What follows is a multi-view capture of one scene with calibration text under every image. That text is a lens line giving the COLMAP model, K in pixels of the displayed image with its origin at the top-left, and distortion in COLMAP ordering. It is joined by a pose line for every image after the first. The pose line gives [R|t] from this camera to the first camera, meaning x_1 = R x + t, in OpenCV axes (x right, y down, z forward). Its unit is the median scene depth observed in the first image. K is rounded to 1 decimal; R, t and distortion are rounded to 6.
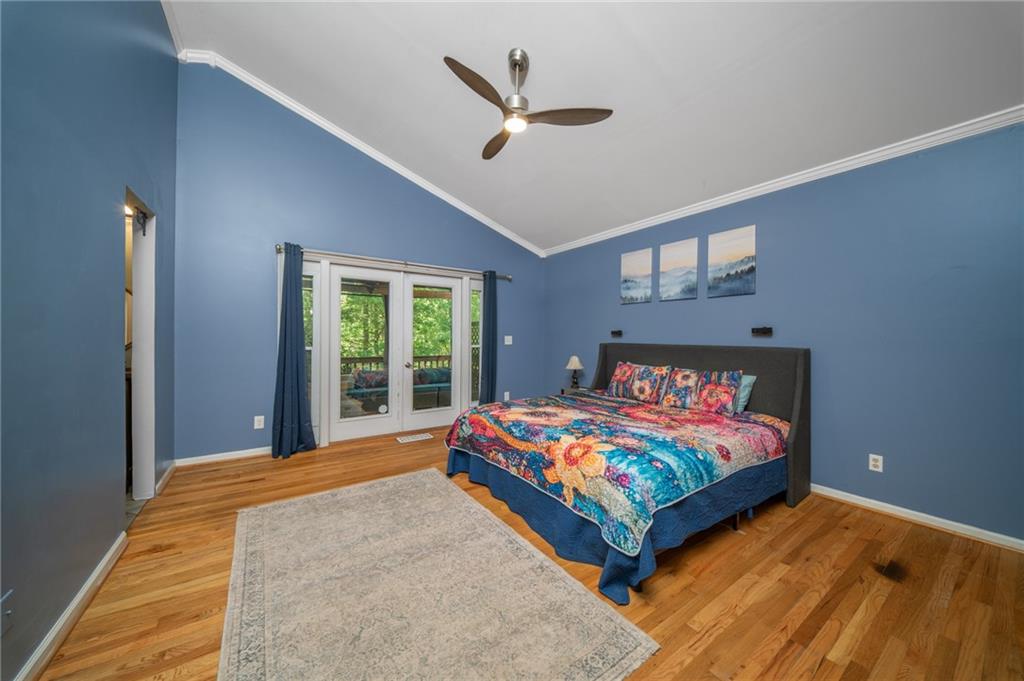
lens RADIAL K [[355.0, 0, 508.7], [0, 355.0, 336.6], [0, 0, 1]] dist [0.011420, -0.009930]
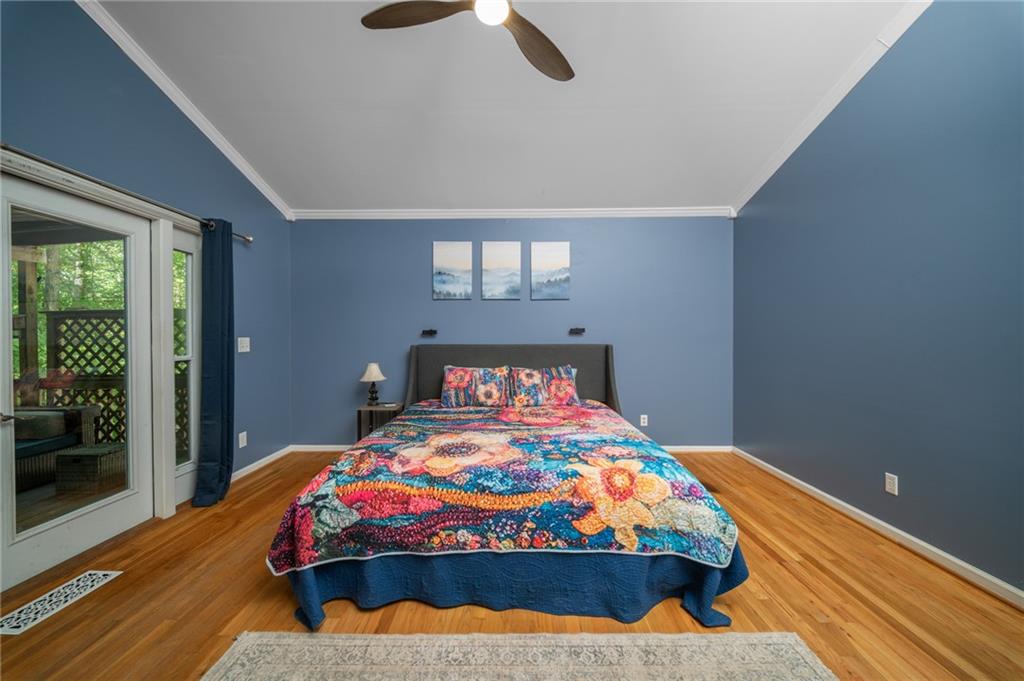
lens RADIAL K [[355.0, 0, 508.7], [0, 355.0, 336.6], [0, 0, 1]] dist [0.011420, -0.009930]
pose [[0.565973, -0.009986, 0.824363, -0.438257], [0.008268, 0.999945, 0.006437, -0.006798], [-0.824382, 0.003172, 0.566024, 0.535991]]
